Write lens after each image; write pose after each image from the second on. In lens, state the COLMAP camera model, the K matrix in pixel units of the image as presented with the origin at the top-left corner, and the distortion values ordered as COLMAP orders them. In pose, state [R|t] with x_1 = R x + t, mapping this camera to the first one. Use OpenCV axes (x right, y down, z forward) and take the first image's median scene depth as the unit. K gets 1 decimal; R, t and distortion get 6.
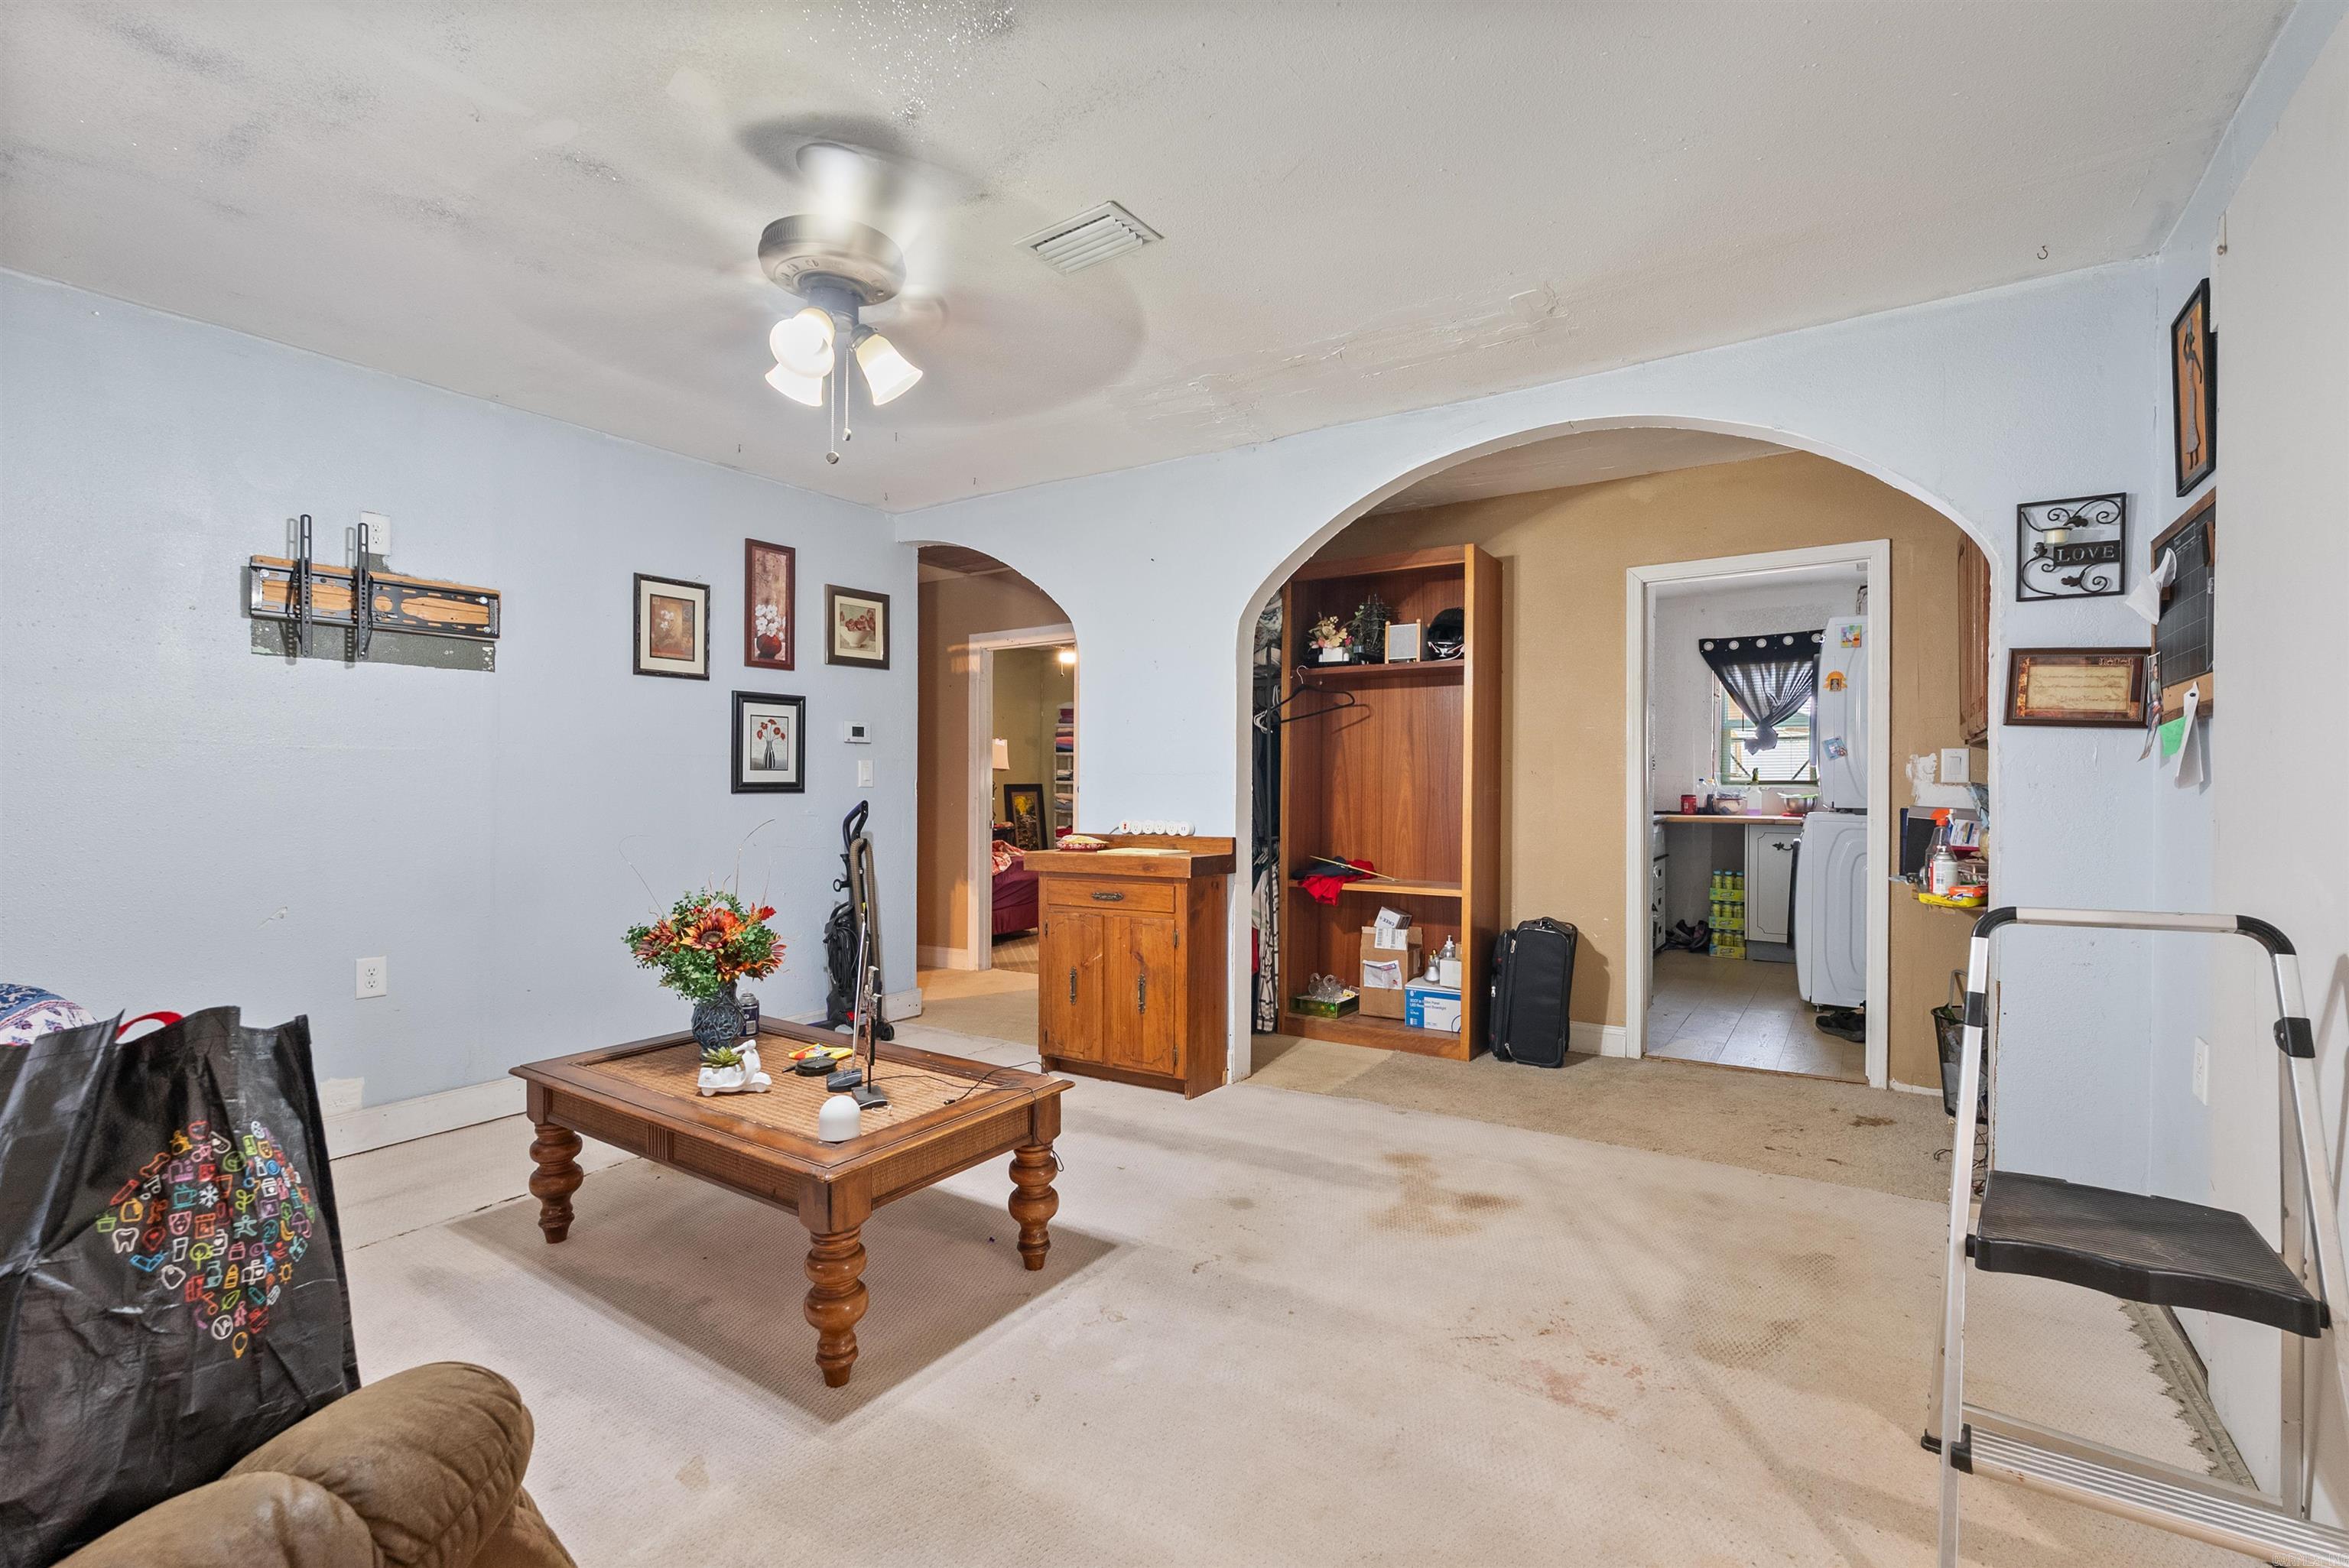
lens RADIAL K [[1049.7, 0, 1164.7], [0, 1049.7, 782.5], [0, 0, 1]] dist [-0.005827, 0.000442]
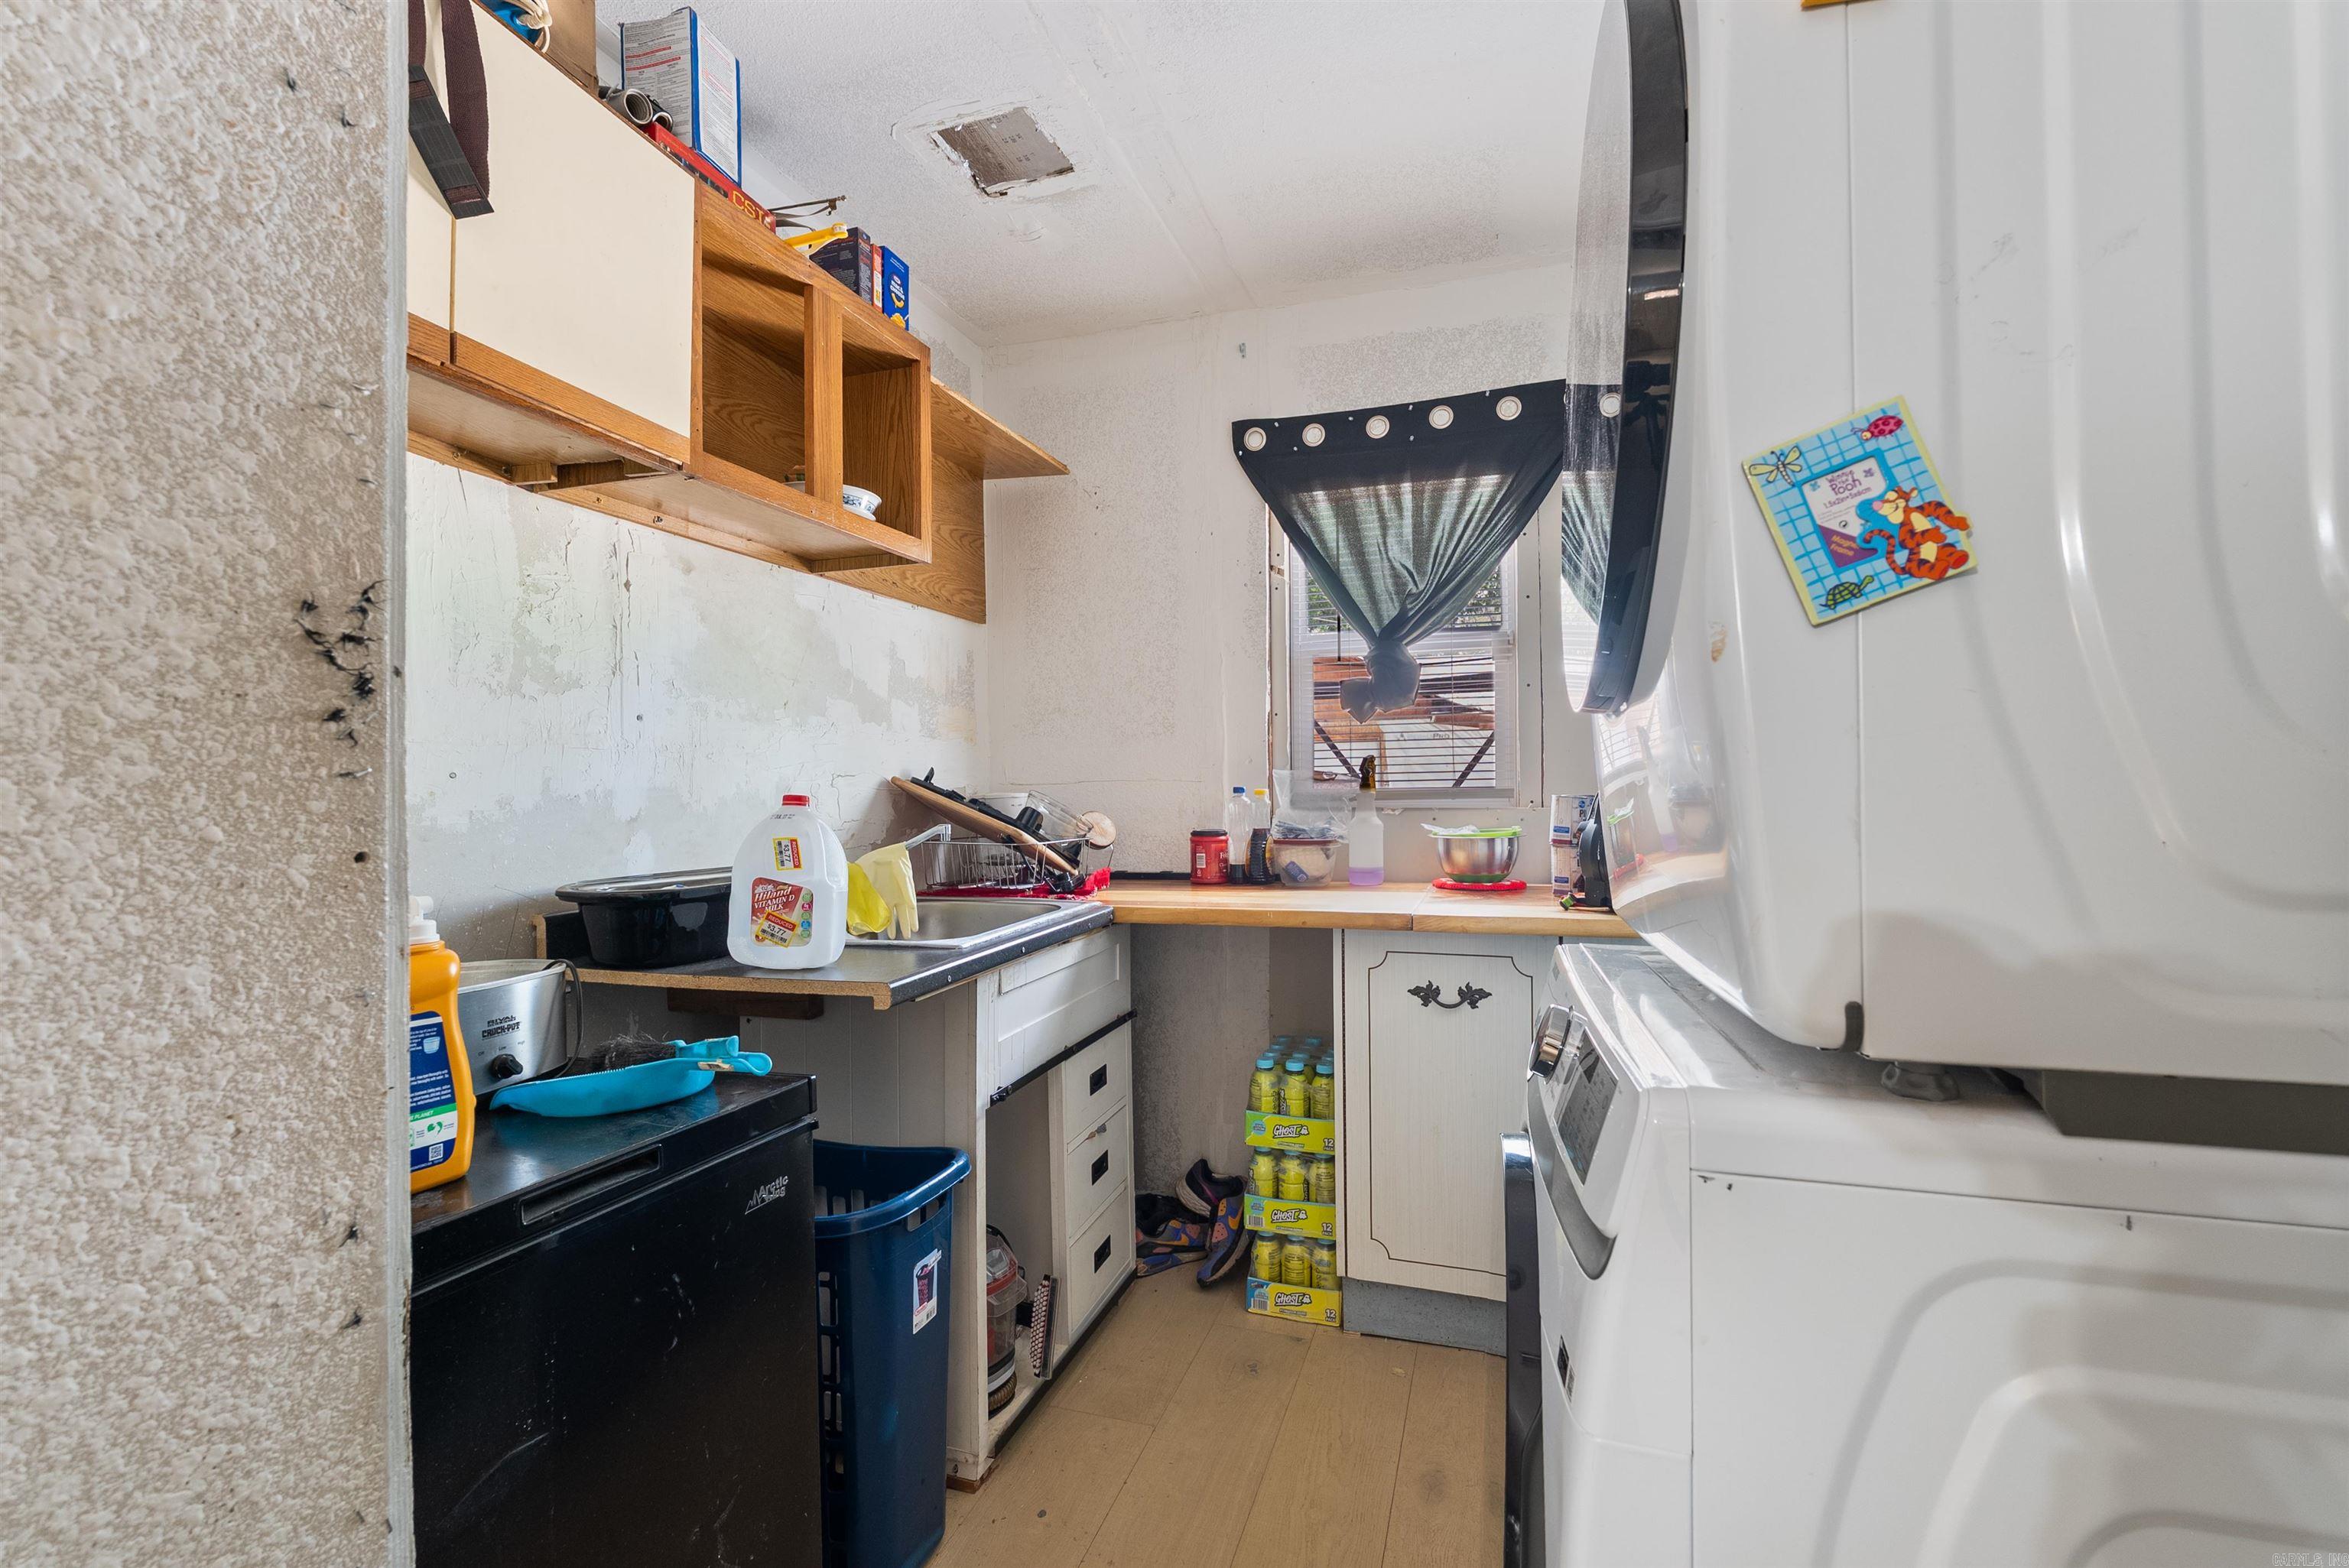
lens RADIAL K [[1049.7, 0, 1169.2], [0, 1049.7, 788.7], [0, 0, 1]] dist [-0.005827, 0.000442]
pose [[0.957736, -0.010404, 0.287461, 0.392600], [0.012127, 0.999918, -0.004212, -0.001913], [-0.287394, 0.007520, 0.957783, 0.669367]]
